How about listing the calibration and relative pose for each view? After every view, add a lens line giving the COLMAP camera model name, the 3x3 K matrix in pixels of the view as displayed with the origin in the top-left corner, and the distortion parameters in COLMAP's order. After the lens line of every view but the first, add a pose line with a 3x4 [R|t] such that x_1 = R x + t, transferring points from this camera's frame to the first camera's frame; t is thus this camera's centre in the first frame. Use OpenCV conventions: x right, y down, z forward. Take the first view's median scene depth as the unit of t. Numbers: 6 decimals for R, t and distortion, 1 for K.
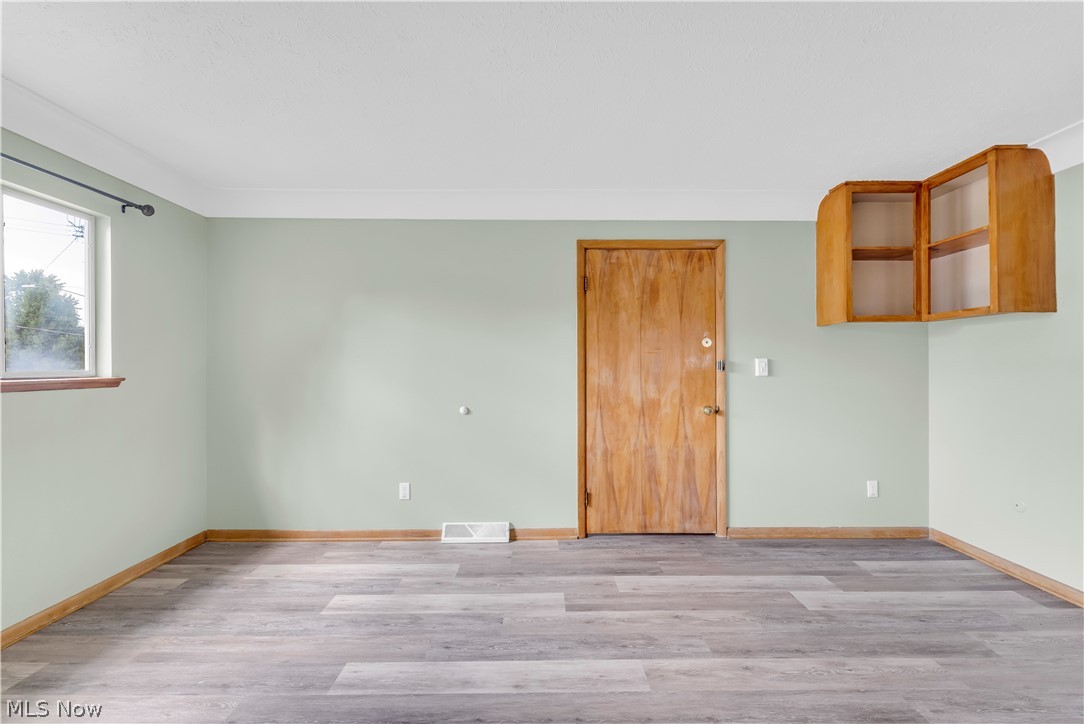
lens RADIAL K [[441.0, 0, 545.8], [0, 441.0, 363.5], [0, 0, 1]] dist [-0.000403, -0.000893]
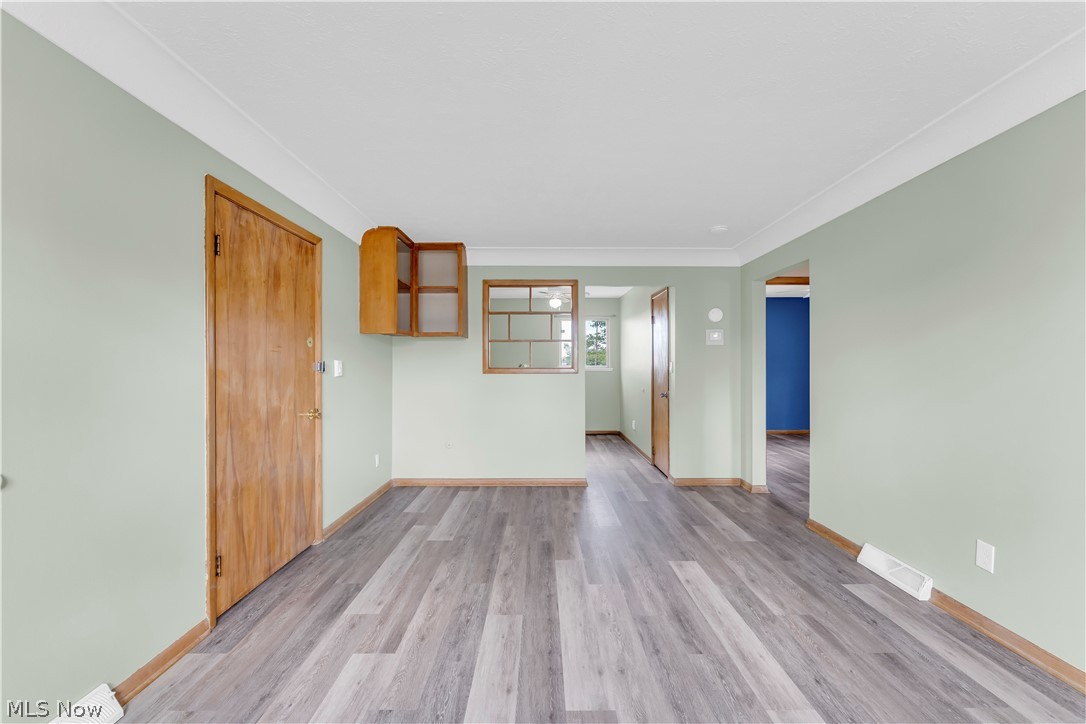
lens RADIAL K [[441.8, 0, 544.6], [0, 441.8, 364.1], [0, 0, 1]] dist [-0.000403, -0.000893]
pose [[0.002332, 0.003659, 0.999991, -0.579536], [0.000698, 0.999993, -0.003661, 0.002750], [-0.999997, 0.000707, 0.002329, 0.503308]]
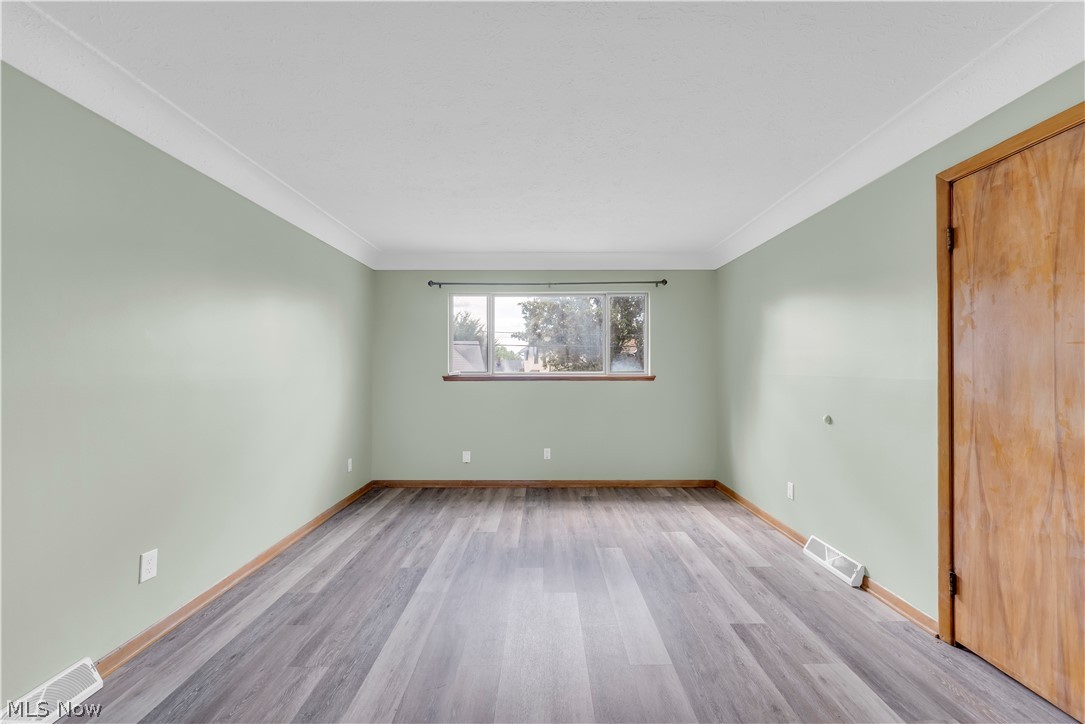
lens RADIAL K [[441.4, 0, 540.1], [0, 441.4, 367.7], [0, 0, 1]] dist [-0.000403, -0.000893]
pose [[-0.016219, -0.003605, -0.999862, 0.727467], [0.003021, 0.999989, -0.003654, 0.002471], [0.999864, -0.003080, -0.016208, 0.429933]]
